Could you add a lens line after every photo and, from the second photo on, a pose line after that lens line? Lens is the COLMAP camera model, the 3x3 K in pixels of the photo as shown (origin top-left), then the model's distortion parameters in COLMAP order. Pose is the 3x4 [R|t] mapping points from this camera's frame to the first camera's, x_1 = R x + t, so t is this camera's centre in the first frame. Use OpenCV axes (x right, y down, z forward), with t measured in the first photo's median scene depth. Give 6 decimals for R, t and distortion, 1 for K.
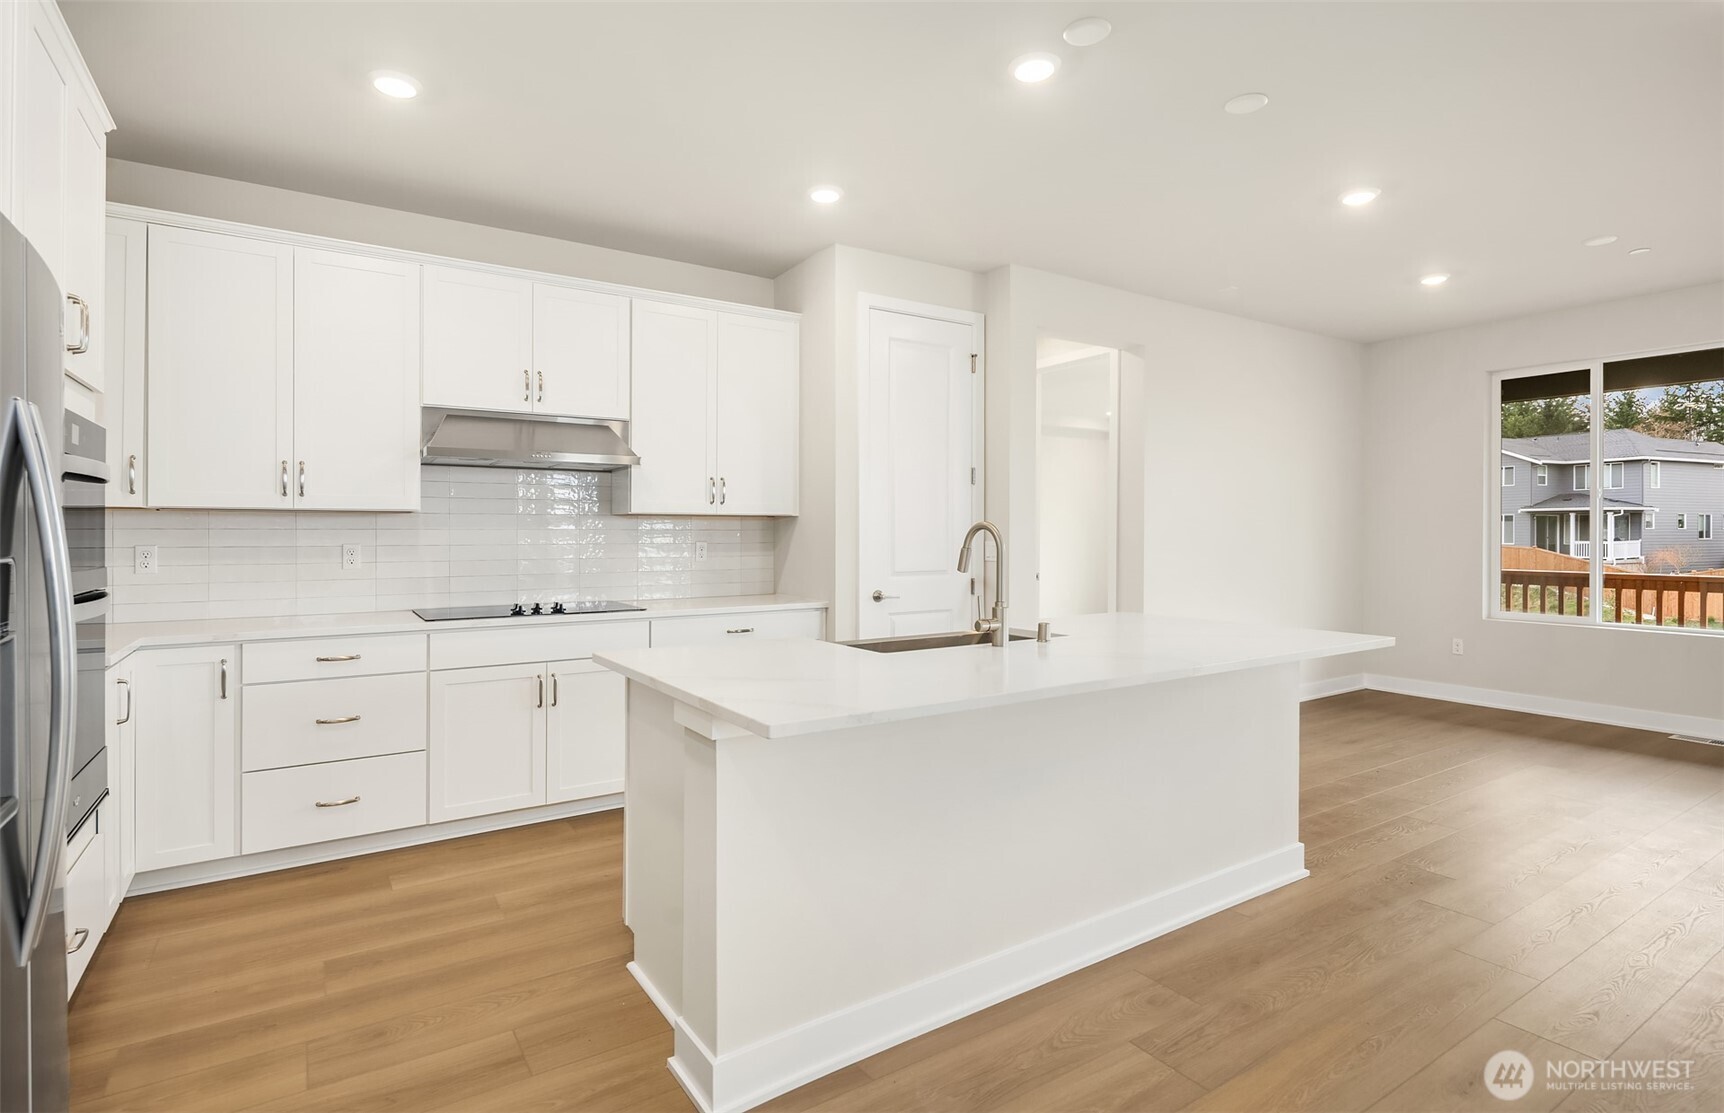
lens RADIAL K [[843.9, 0, 839.0], [0, 843.9, 530.0], [0, 0, 1]] dist [0.001090, 0.000170]
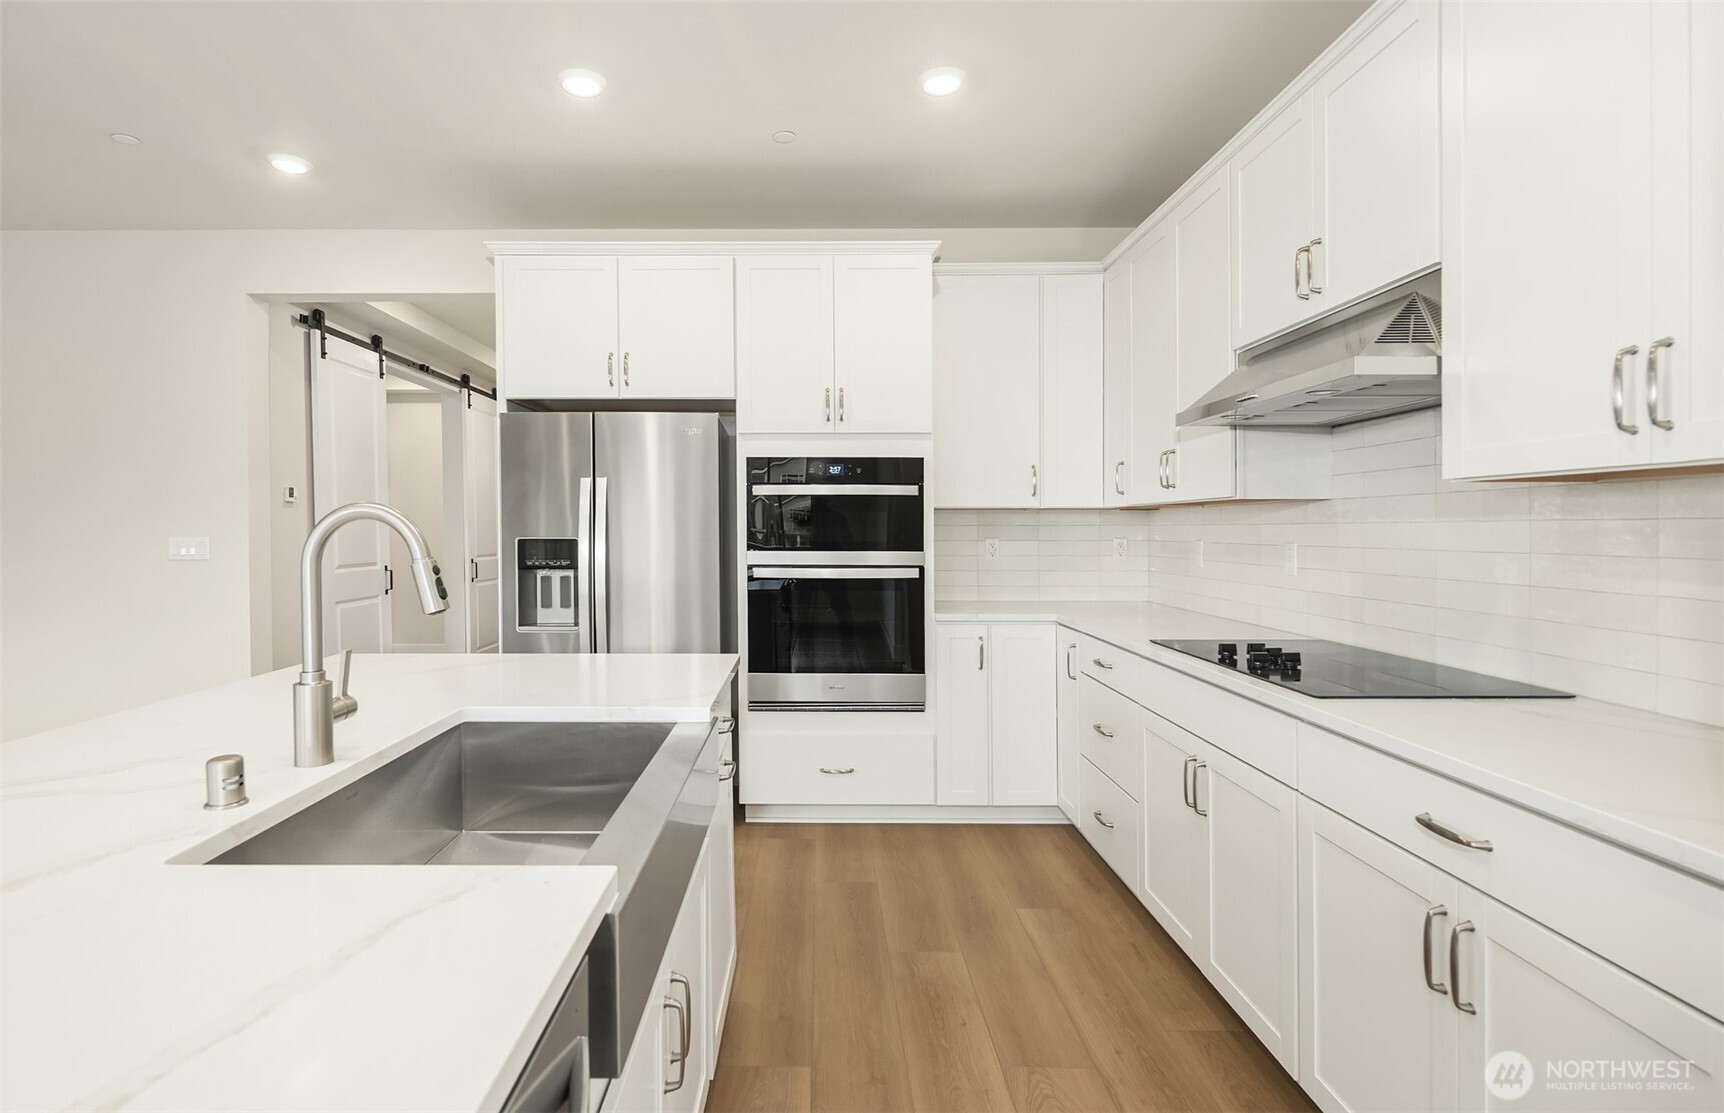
lens RADIAL K [[843.9, 0, 824.4], [0, 843.9, 535.3], [0, 0, 1]] dist [0.001090, 0.000170]
pose [[-0.537608, 0.006798, -0.843167, 0.303529], [0.002912, 0.999977, 0.006206, 0.003778], [0.843190, 0.000881, -0.537615, 1.067200]]
